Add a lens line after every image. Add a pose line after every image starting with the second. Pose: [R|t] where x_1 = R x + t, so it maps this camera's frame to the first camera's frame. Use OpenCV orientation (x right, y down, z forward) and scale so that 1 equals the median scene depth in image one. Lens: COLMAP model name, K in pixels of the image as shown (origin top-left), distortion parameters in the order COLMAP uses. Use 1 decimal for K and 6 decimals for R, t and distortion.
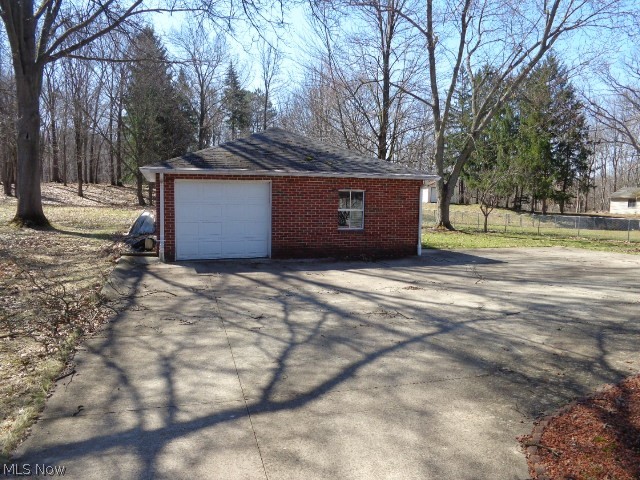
lens RADIAL K [[477.3, 0, 320.0], [0, 477.3, 240.0], [0, 0, 1]] dist [0.008322, -0.003598]
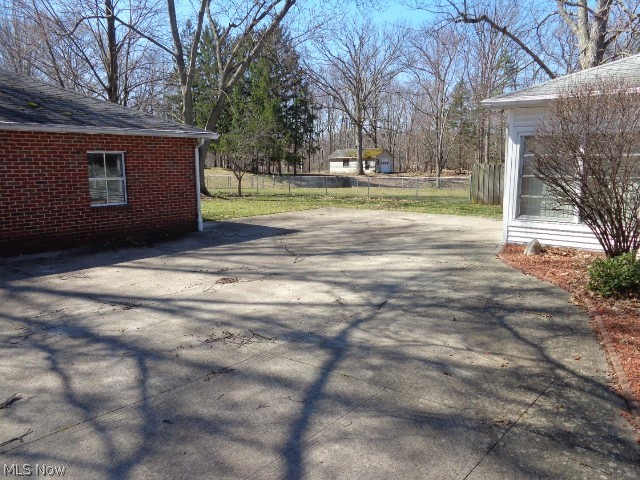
lens RADIAL K [[477.3, 0, 320.0], [0, 477.3, 240.0], [0, 0, 1]] dist [0.008322, -0.003598]
pose [[0.852114, -0.103057, 0.513109, -0.021741], [0.064366, 0.993614, 0.092673, -0.008383], [-0.519383, -0.045941, 0.853306, 0.100319]]
